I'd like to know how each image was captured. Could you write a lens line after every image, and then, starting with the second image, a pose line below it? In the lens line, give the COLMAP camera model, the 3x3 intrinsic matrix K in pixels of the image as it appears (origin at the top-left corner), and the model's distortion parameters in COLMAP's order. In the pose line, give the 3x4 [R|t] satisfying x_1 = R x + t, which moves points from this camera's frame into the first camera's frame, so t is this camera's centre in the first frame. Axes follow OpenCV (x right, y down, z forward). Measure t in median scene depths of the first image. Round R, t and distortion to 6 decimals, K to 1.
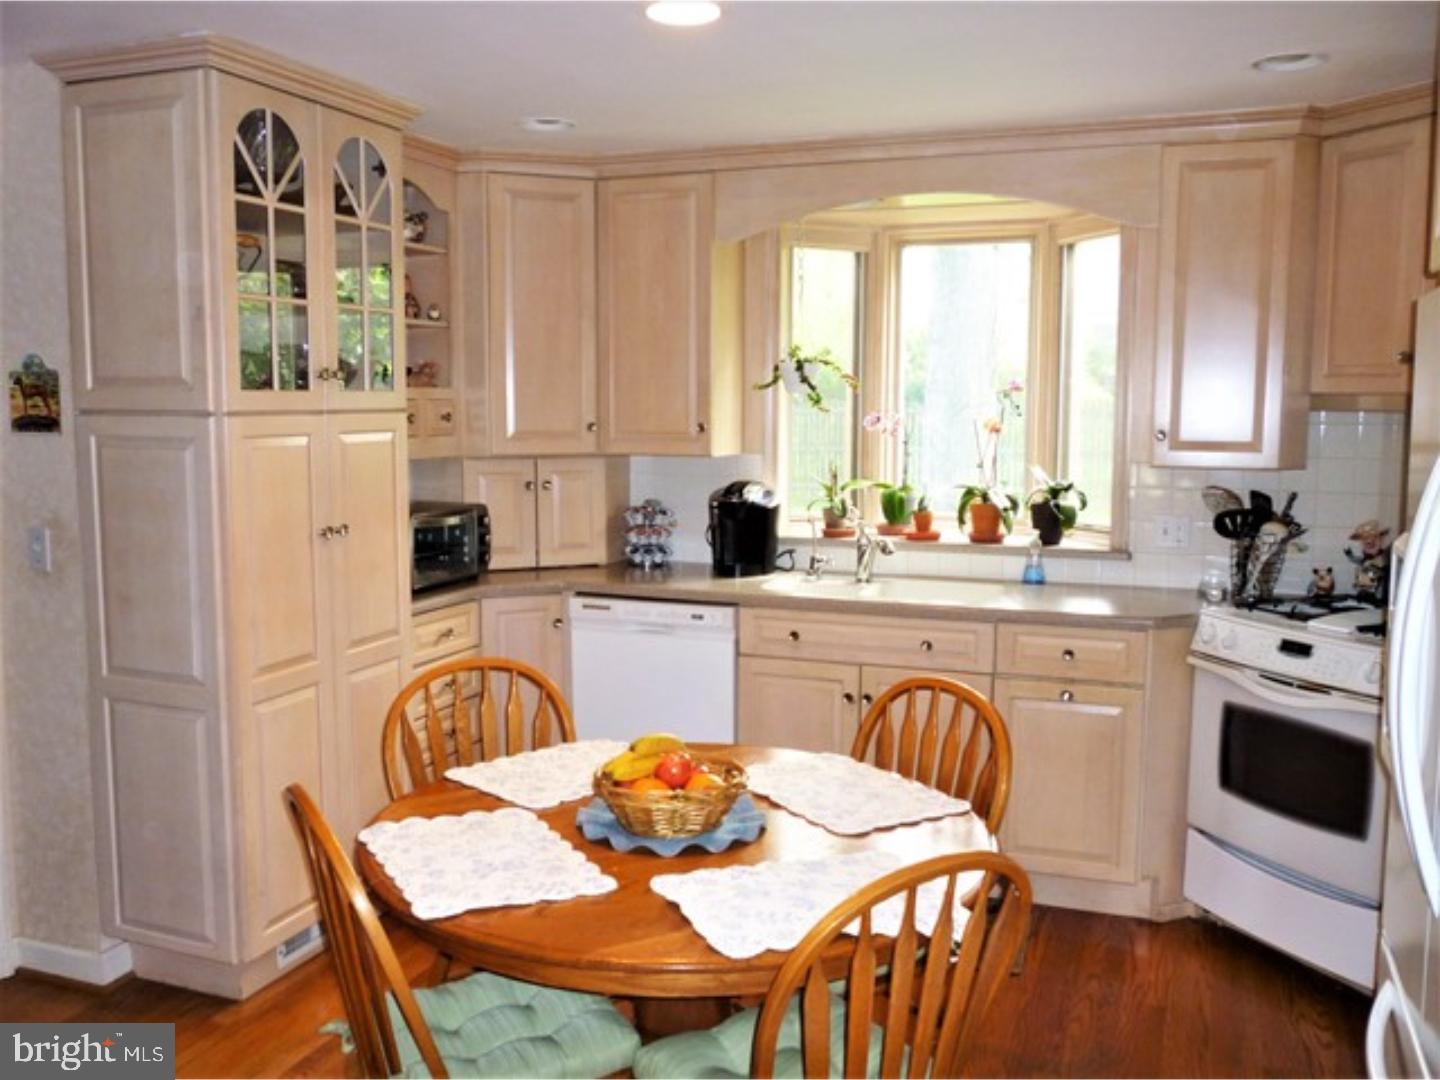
lens RADIAL K [[1278.8, 0, 709.9], [0, 1278.8, 543.6], [0, 0, 1]] dist [-0.032443, 0.040723]
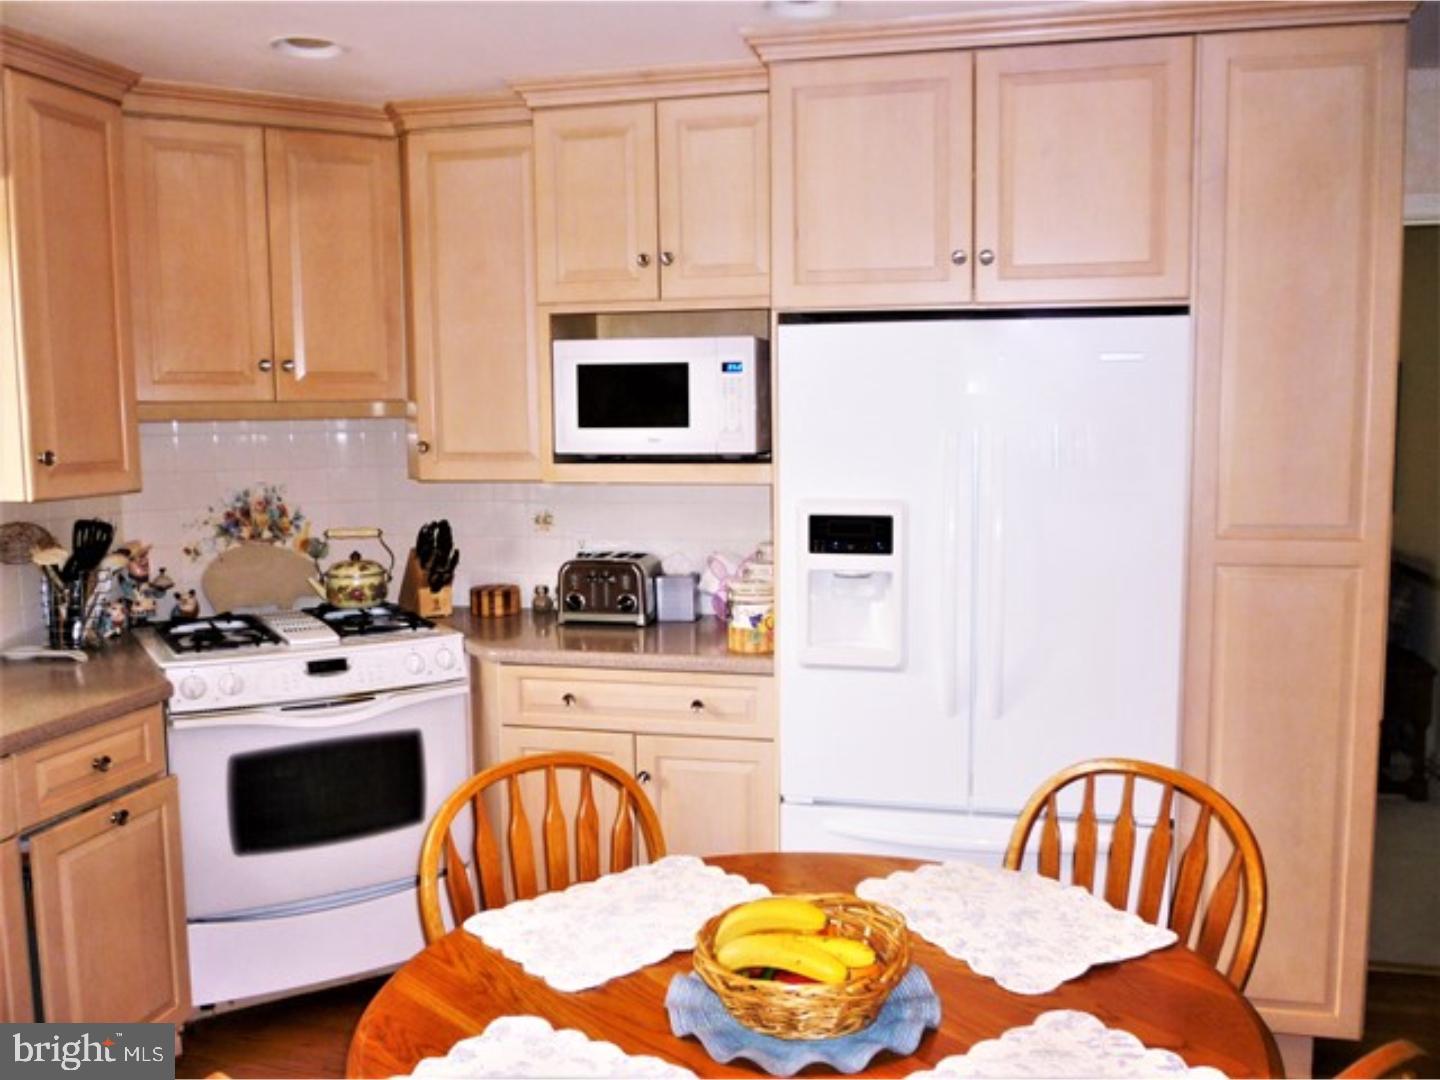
lens RADIAL K [[1278.8, 0, 711.2], [0, 1278.8, 532.8], [0, 0, 1]] dist [-0.032443, 0.040723]
pose [[-0.151421, -0.102358, 0.983155, -0.511148], [0.112227, 0.986412, 0.119982, -0.098508], [-0.982078, 0.128504, -0.137876, 0.817763]]
